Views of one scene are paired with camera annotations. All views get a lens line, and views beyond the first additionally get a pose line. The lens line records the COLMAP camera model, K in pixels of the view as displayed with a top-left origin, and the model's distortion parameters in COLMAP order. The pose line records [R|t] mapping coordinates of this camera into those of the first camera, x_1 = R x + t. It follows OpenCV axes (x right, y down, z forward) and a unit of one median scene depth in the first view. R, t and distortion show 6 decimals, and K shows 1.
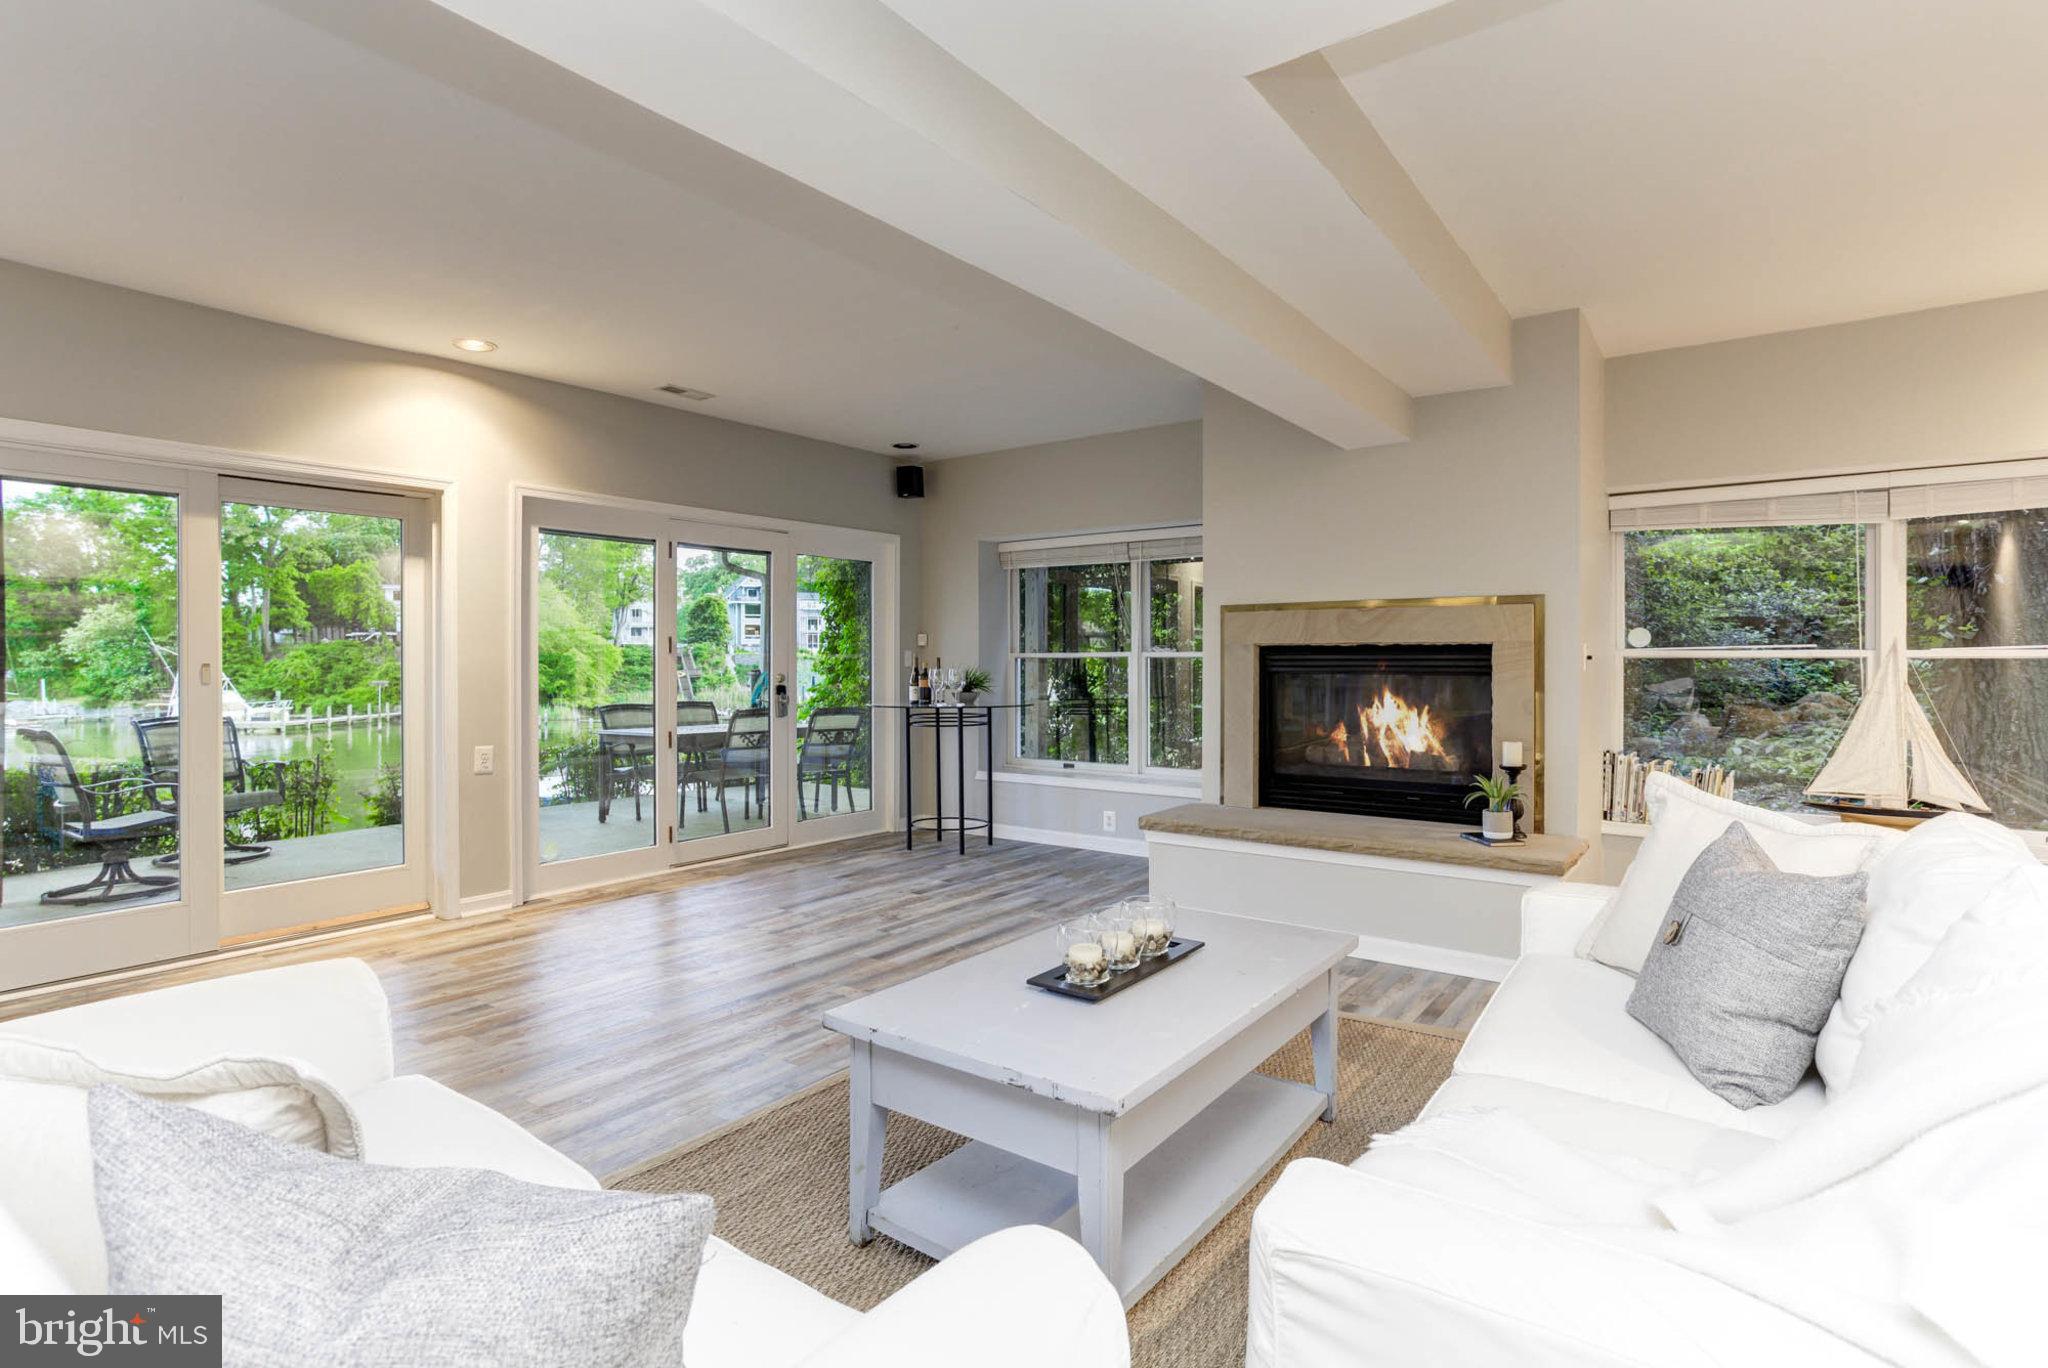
lens RADIAL K [[983.7, 0, 1044.7], [0, 983.7, 662.9], [0, 0, 1]] dist [-0.019338, 0.007747]
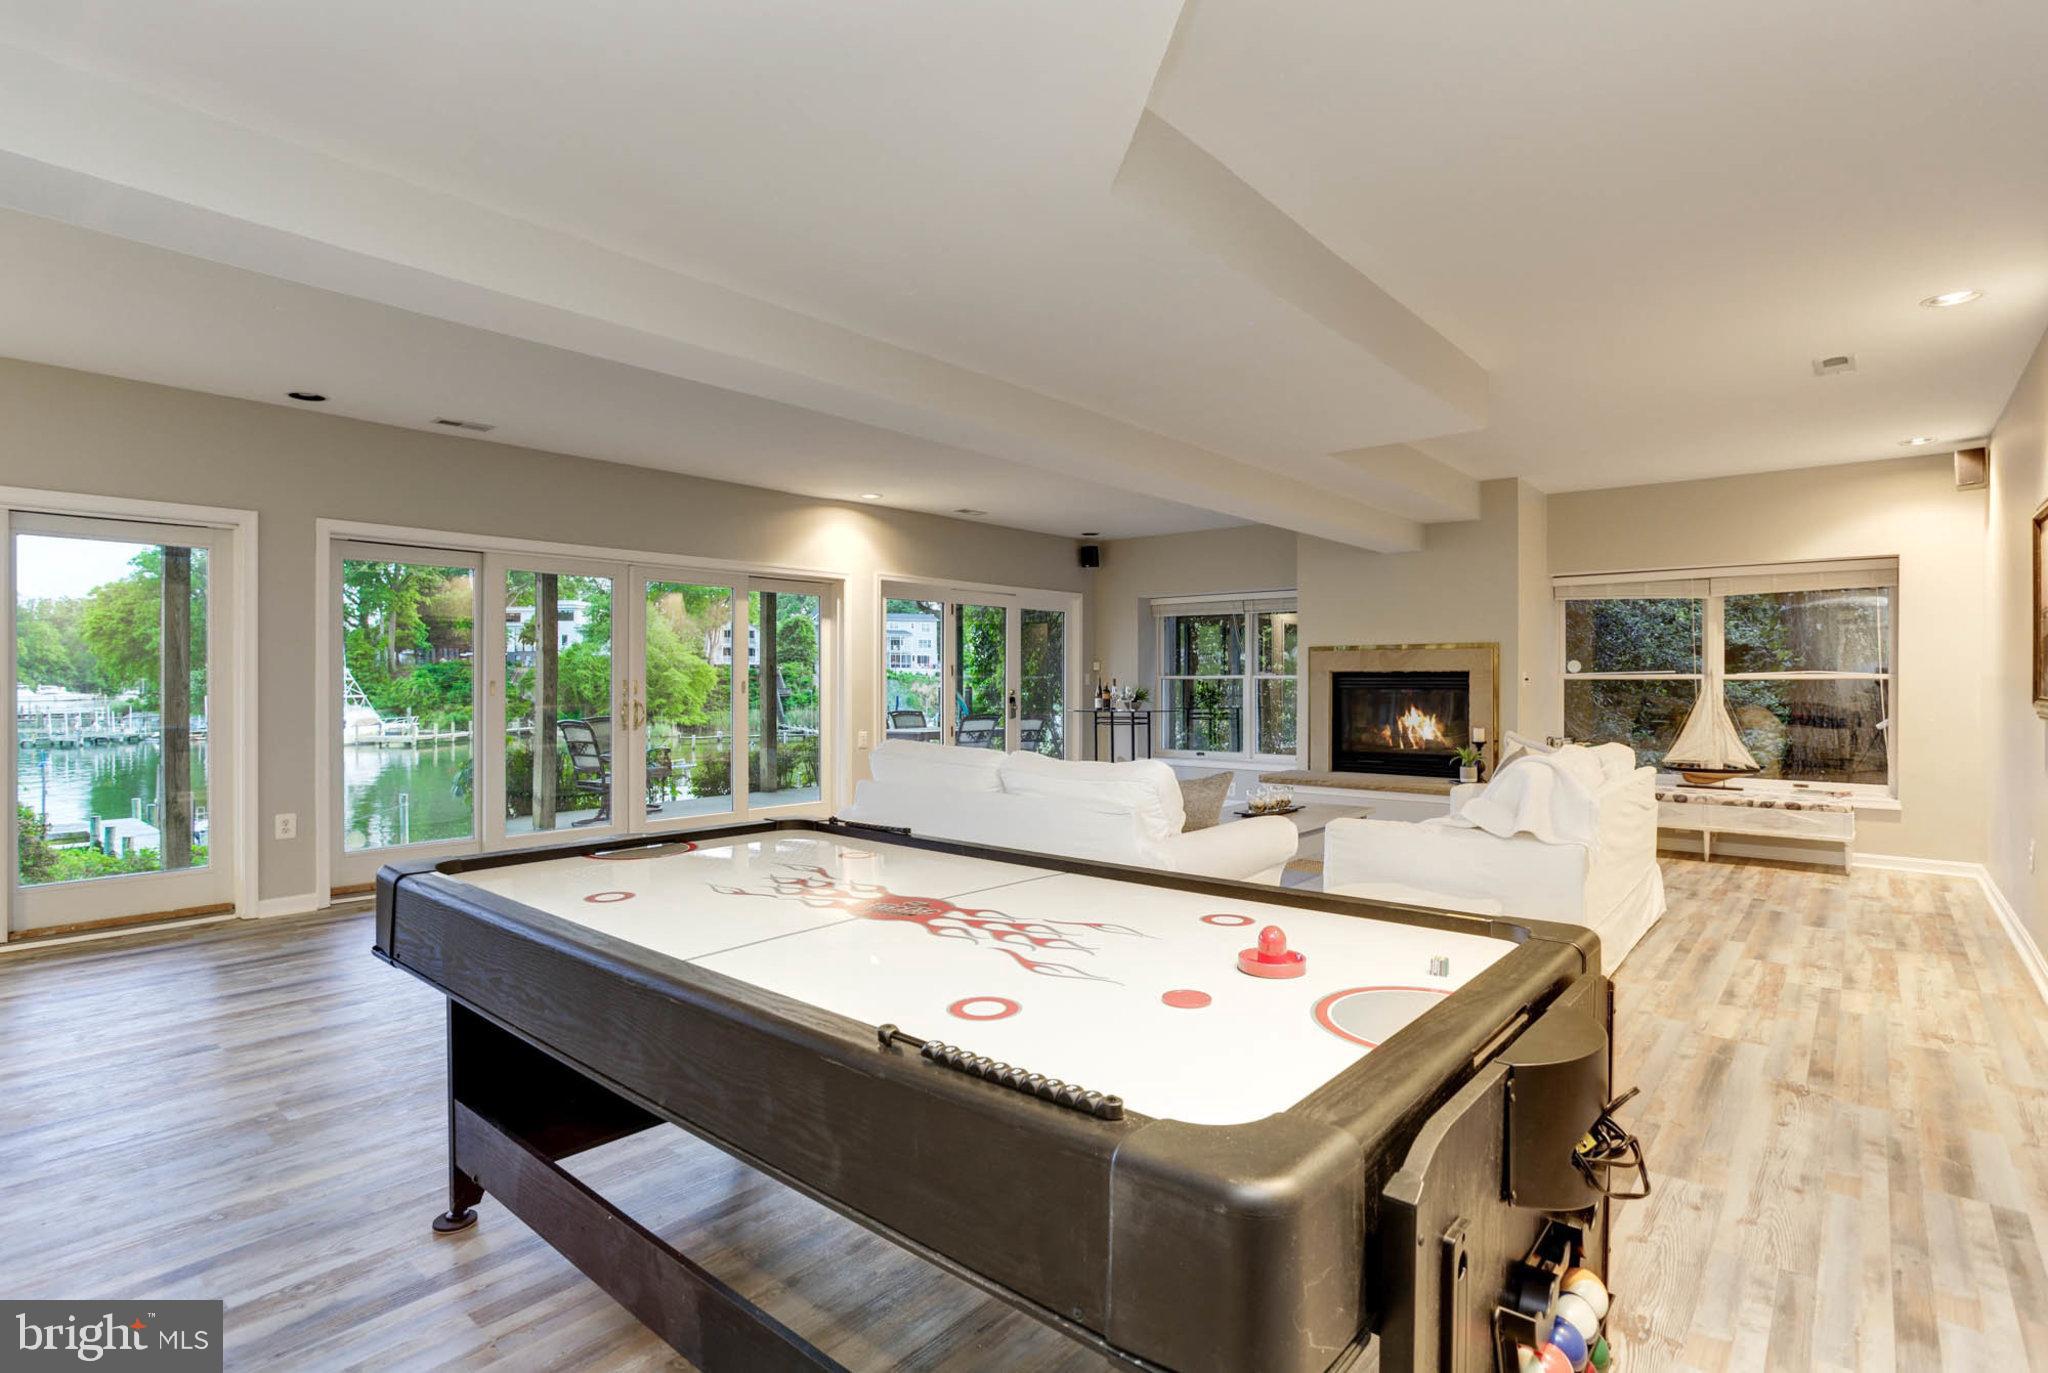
lens RADIAL K [[1007.5, 0, 1063.2], [0, 1007.5, 669.5], [0, 0, 1]] dist [-0.038734, 0.000341]
pose [[0.998497, 0.001616, -0.054792, -0.094120], [-0.002361, 0.999906, -0.013535, 0.001555], [0.054765, 0.013644, 0.998406, -0.474551]]
